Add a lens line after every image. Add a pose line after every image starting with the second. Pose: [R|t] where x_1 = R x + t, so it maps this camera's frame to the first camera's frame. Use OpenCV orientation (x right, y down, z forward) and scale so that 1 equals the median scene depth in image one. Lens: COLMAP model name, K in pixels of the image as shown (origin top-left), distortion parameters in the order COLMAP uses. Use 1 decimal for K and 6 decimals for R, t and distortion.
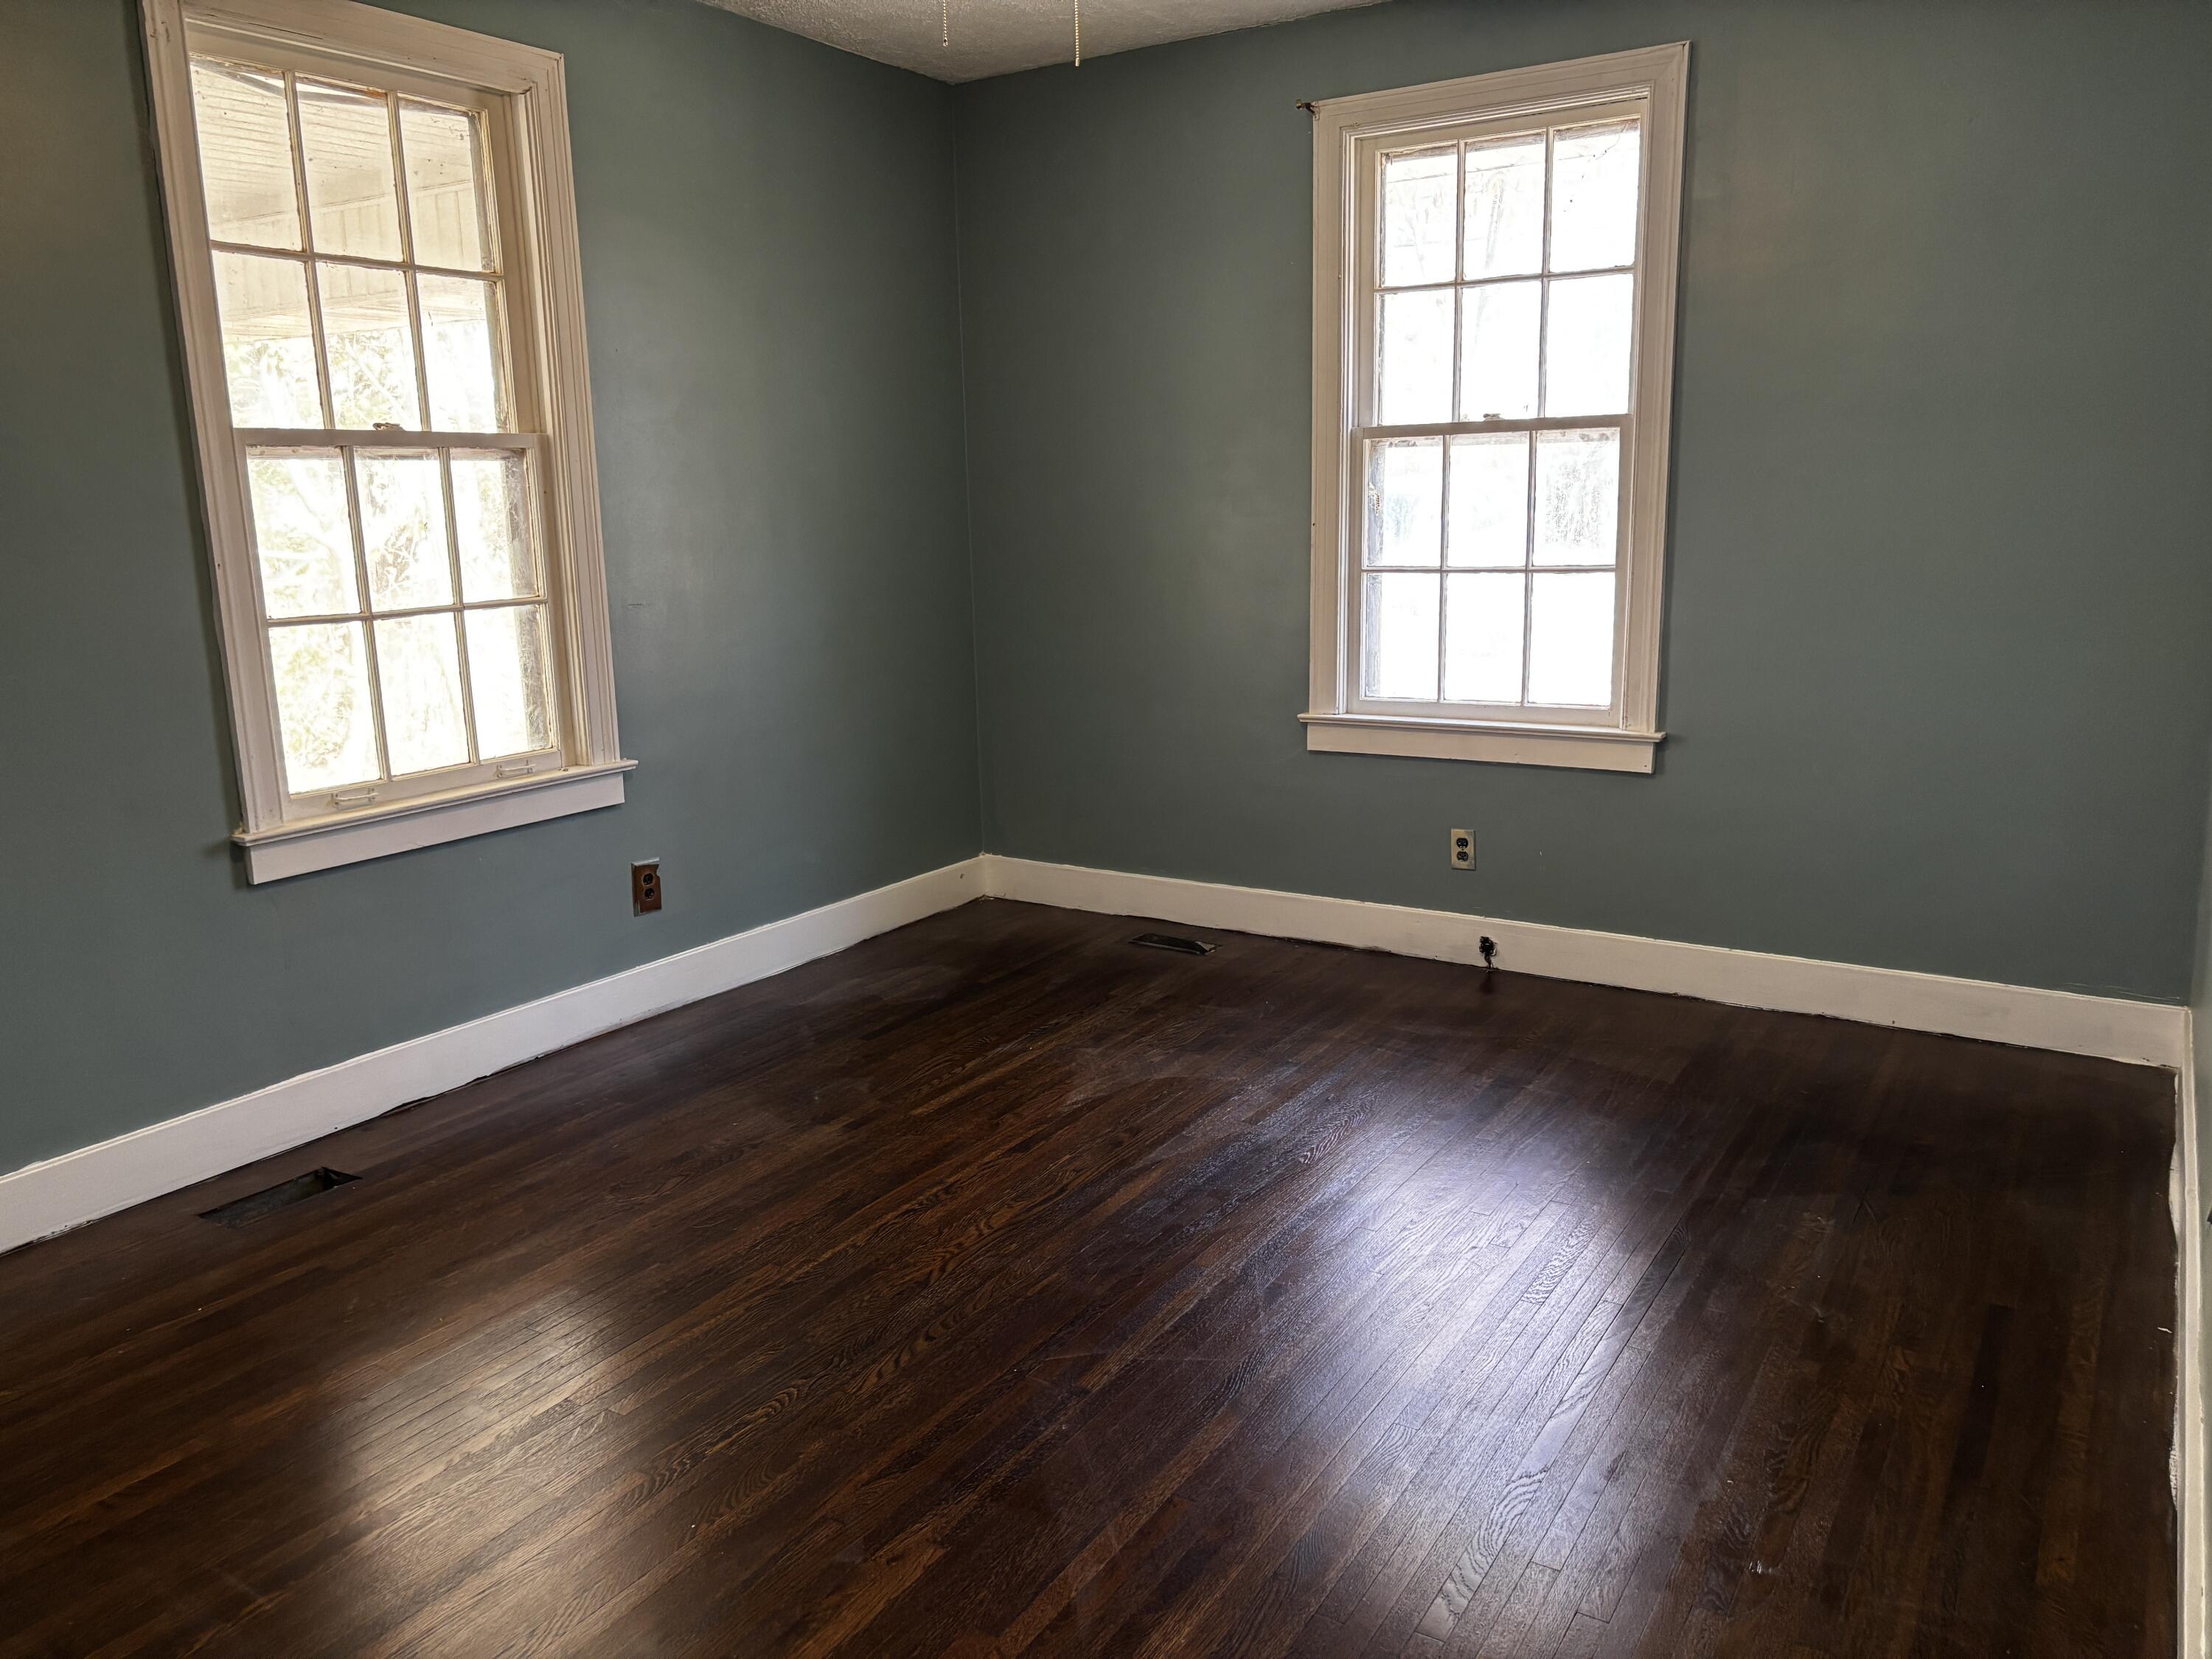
lens RADIAL K [[1645.2, 0, 1092.0], [0, 1645.2, 822.3], [0, 0, 1]] dist [-0.013979, -0.003946]
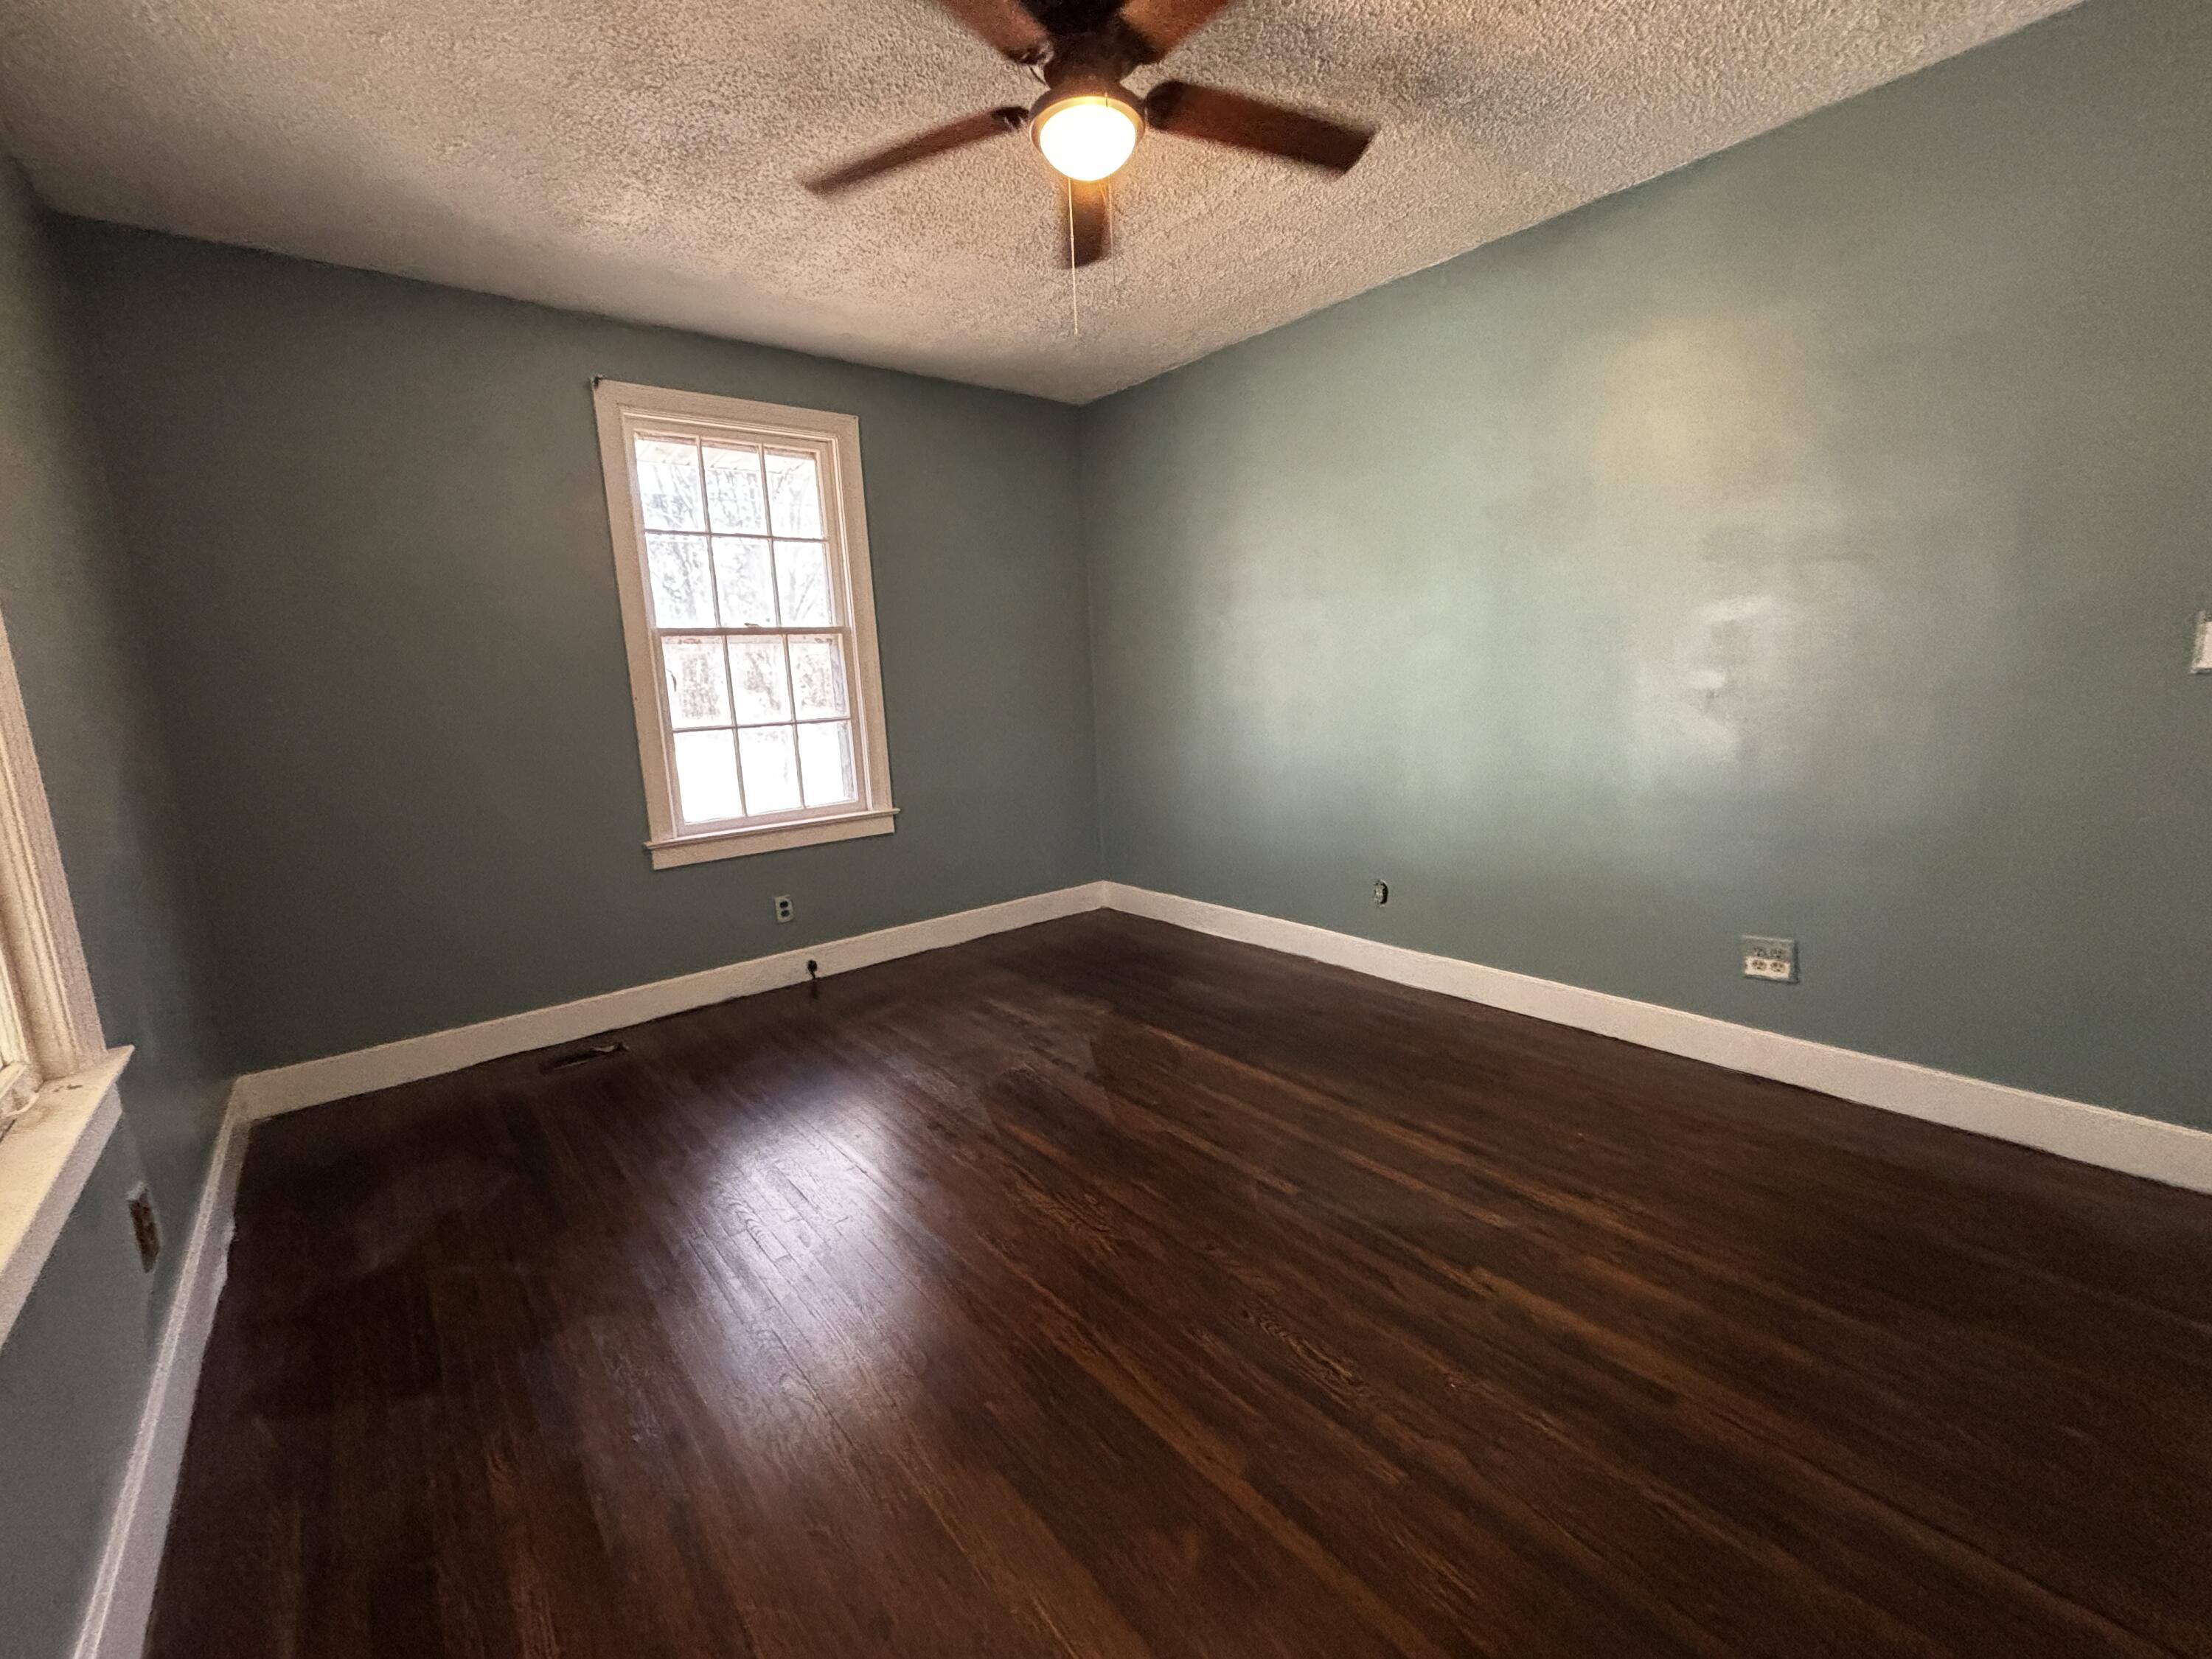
lens RADIAL K [[882.8, 0, 1107.0], [0, 882.8, 810.1], [0, 0, 1]] dist [-0.004418, -0.000027]
pose [[0.292161, -0.131324, 0.947310, -0.435797], [0.226087, 0.971935, 0.065010, -0.056603], [-0.929262, 0.195181, 0.313652, 0.451553]]
